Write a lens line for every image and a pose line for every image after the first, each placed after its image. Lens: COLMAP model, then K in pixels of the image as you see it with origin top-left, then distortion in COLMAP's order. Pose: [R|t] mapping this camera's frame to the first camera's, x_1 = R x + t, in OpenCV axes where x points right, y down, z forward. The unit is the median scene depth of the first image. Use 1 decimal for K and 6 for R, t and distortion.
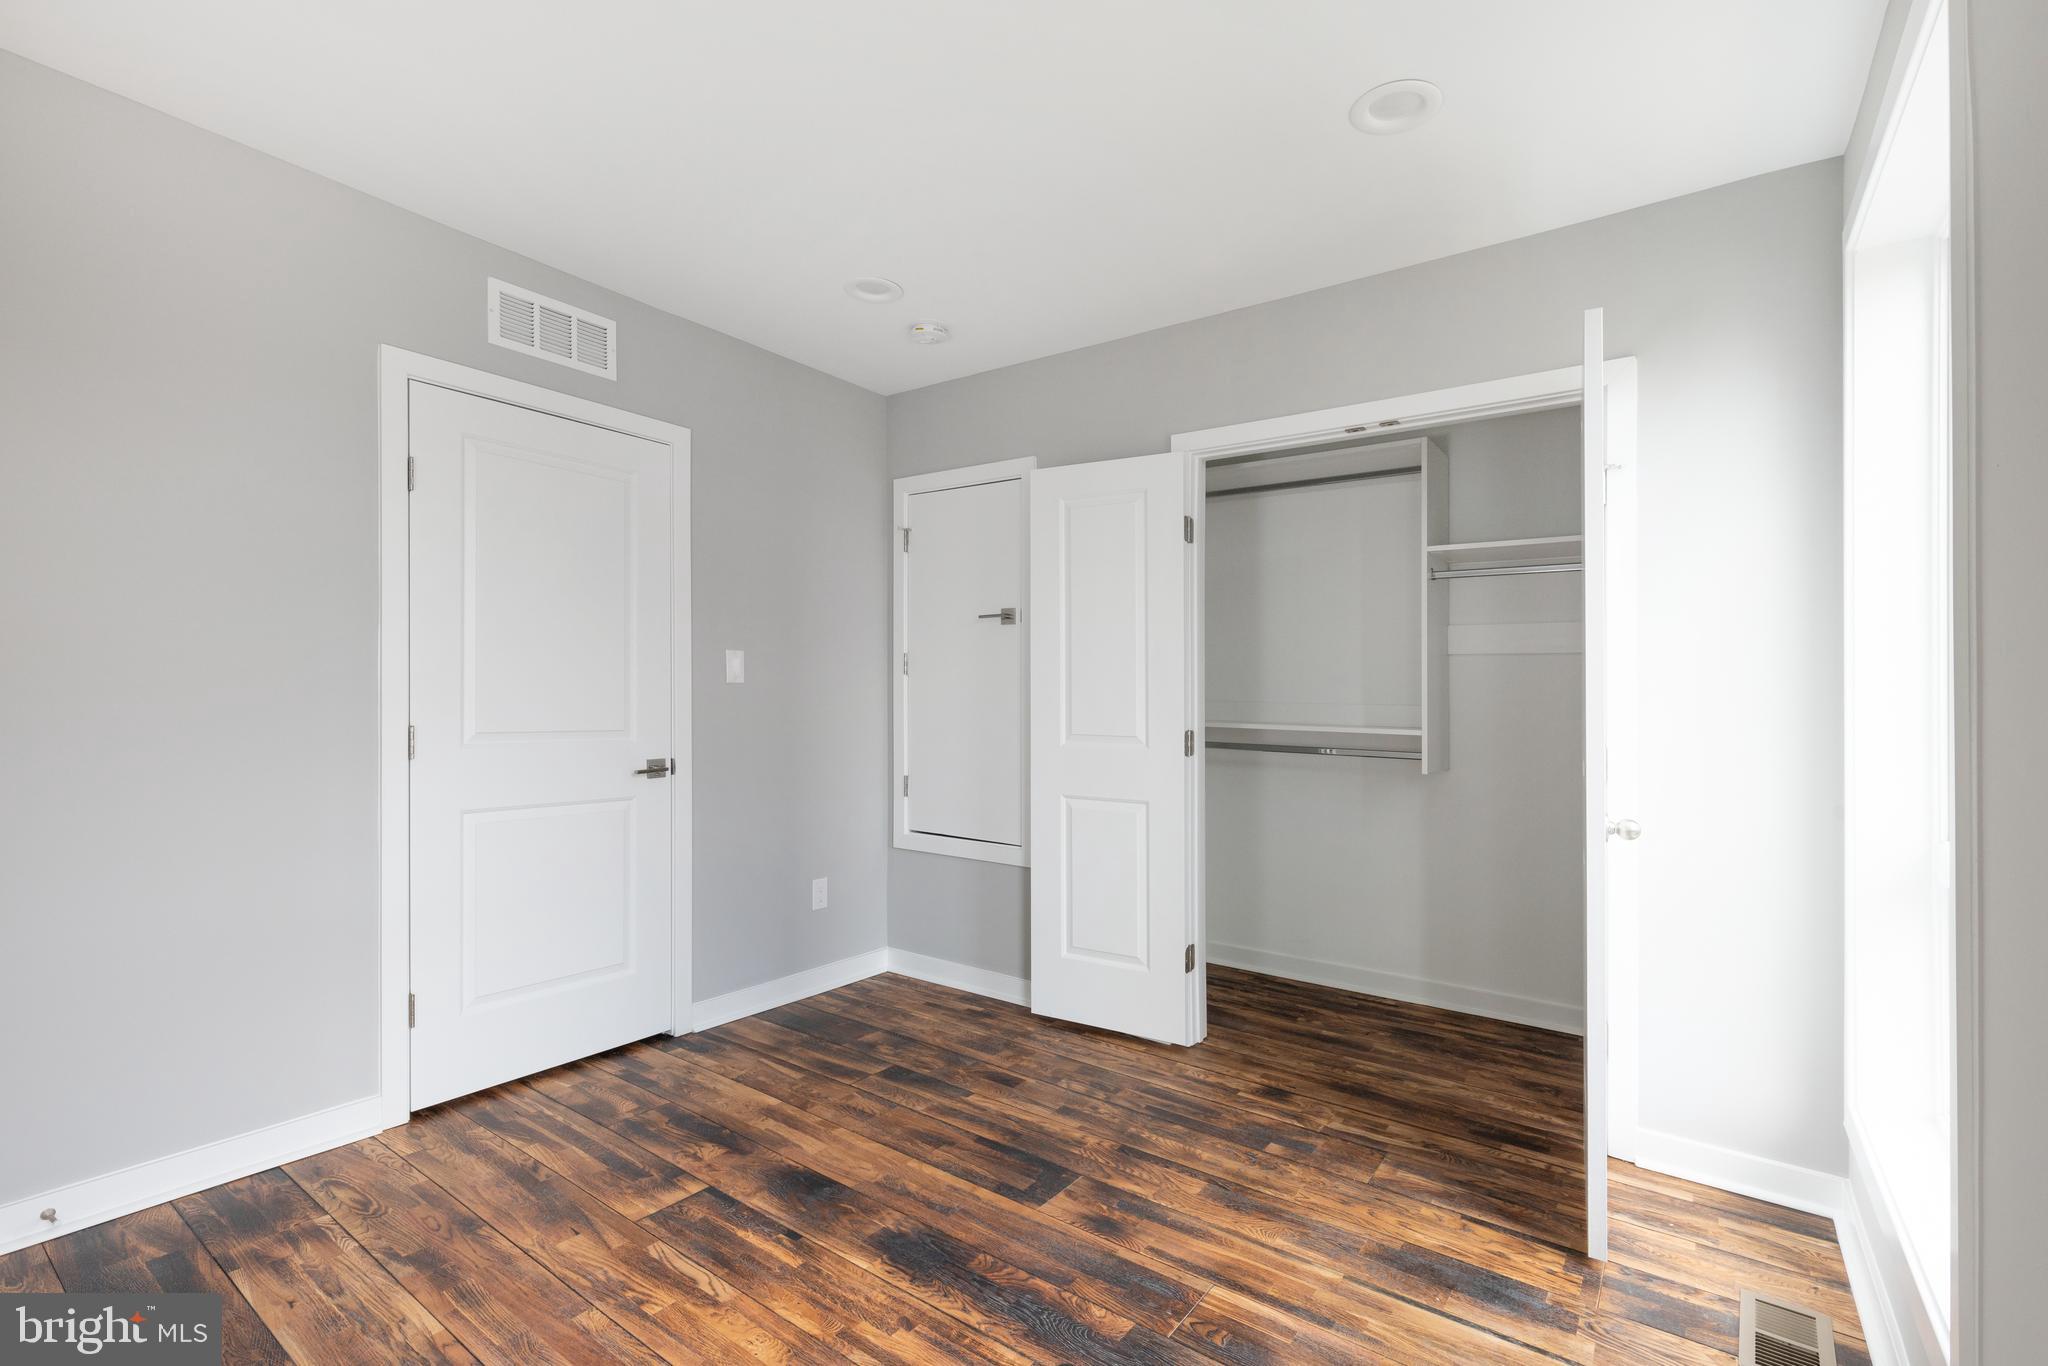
lens RADIAL K [[915.7, 0, 1017.2], [0, 915.7, 684.0], [0, 0, 1]] dist [0.002194, 0.000100]
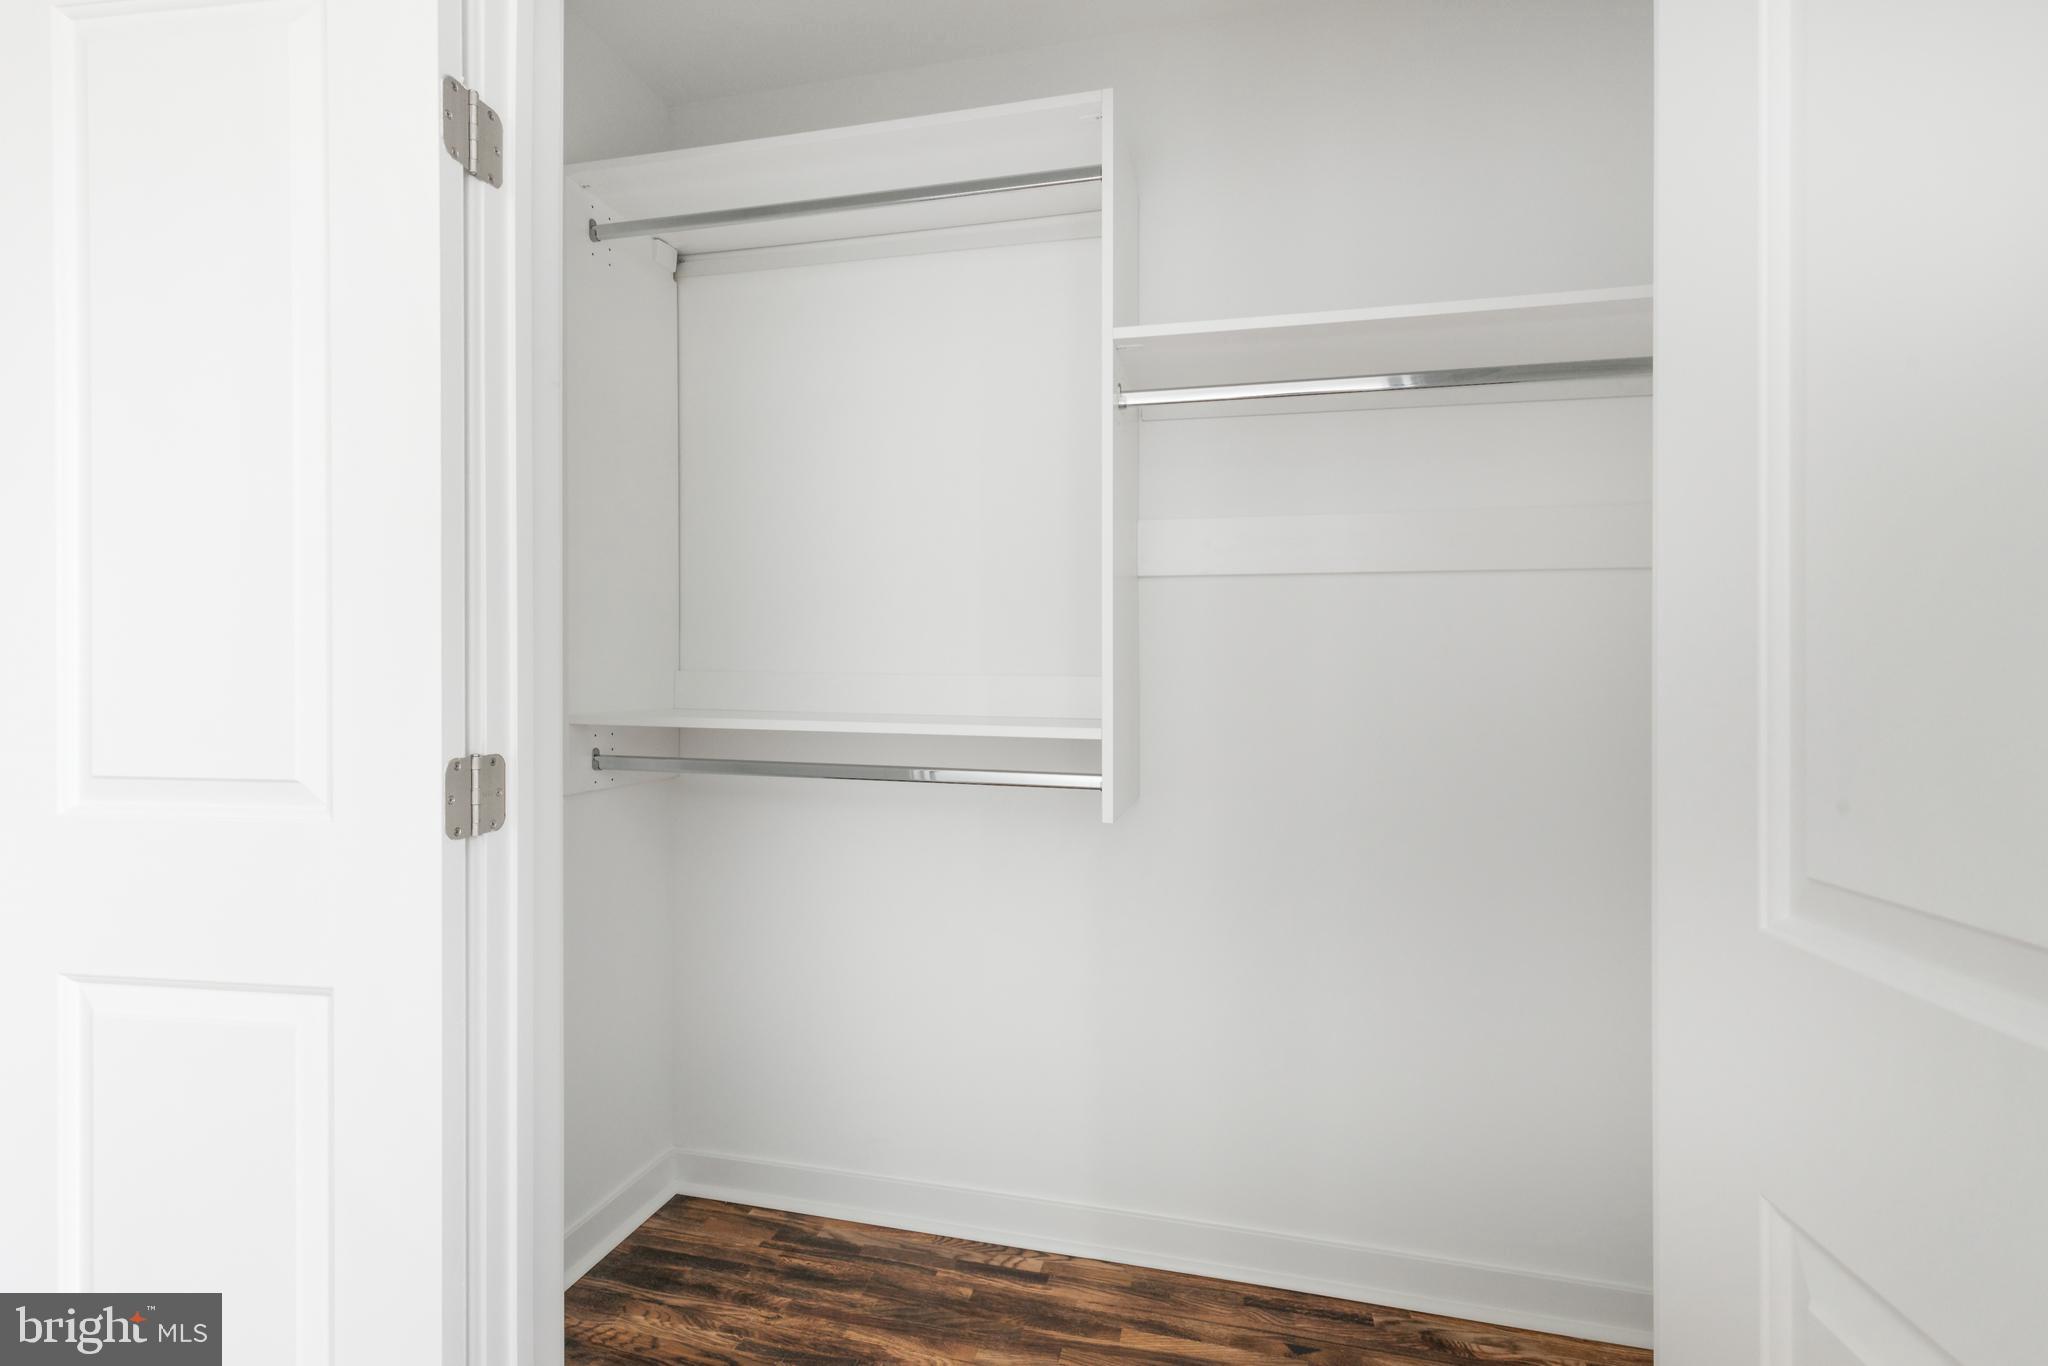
lens RADIAL K [[915.7, 0, 1025.7], [0, 915.7, 669.4], [0, 0, 1]] dist [0.002194, 0.000100]
pose [[0.920898, -0.006157, 0.389755, 0.200791], [-0.001196, 0.999826, 0.018619, 0.011060], [-0.389802, -0.017613, 0.920730, 0.522722]]
